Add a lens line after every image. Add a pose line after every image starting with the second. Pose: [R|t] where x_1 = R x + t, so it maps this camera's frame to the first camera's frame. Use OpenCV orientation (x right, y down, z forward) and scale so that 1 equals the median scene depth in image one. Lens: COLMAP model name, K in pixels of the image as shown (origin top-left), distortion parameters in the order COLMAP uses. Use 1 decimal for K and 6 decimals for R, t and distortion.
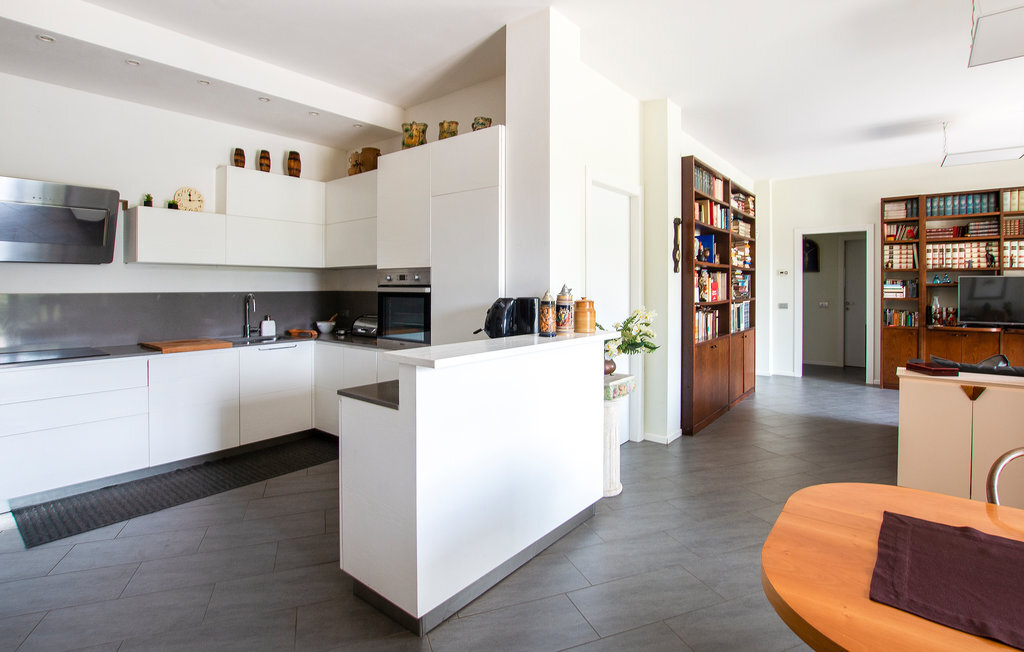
lens RADIAL K [[490.6, 0, 513.3], [0, 490.6, 293.8], [0, 0, 1]] dist [-0.025631, 0.000718]
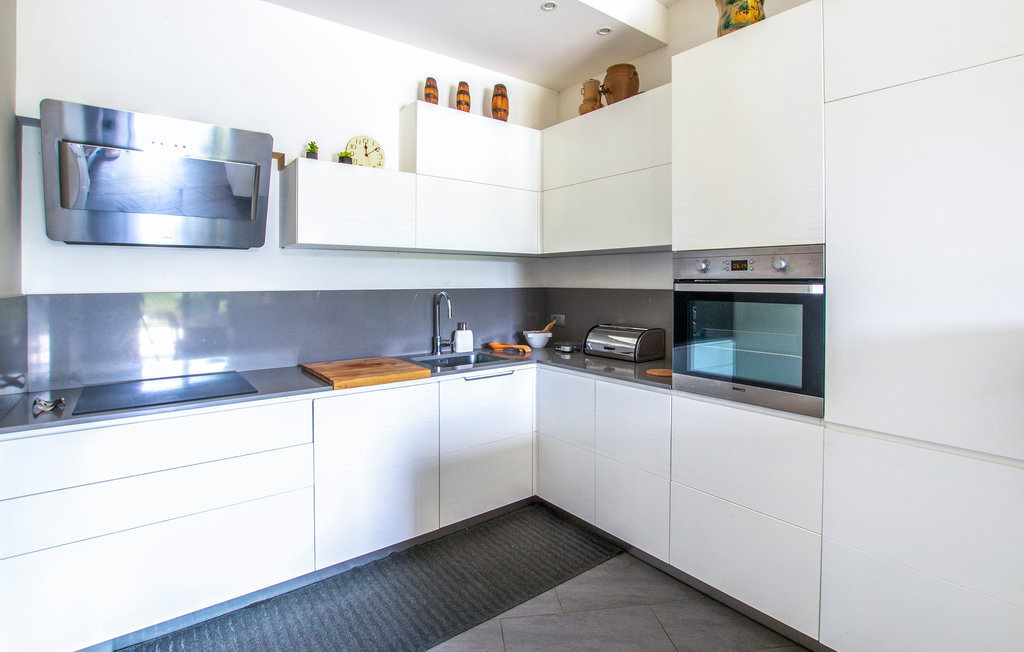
lens RADIAL K [[490.6, 0, 527.0], [0, 490.6, 289.4], [0, 0, 1]] dist [-0.025631, 0.000718]
pose [[0.977536, 0.004289, -0.210725, -0.280711], [-0.003548, 0.999986, 0.003893, -0.006622], [0.210738, -0.003058, 0.977538, 0.351519]]
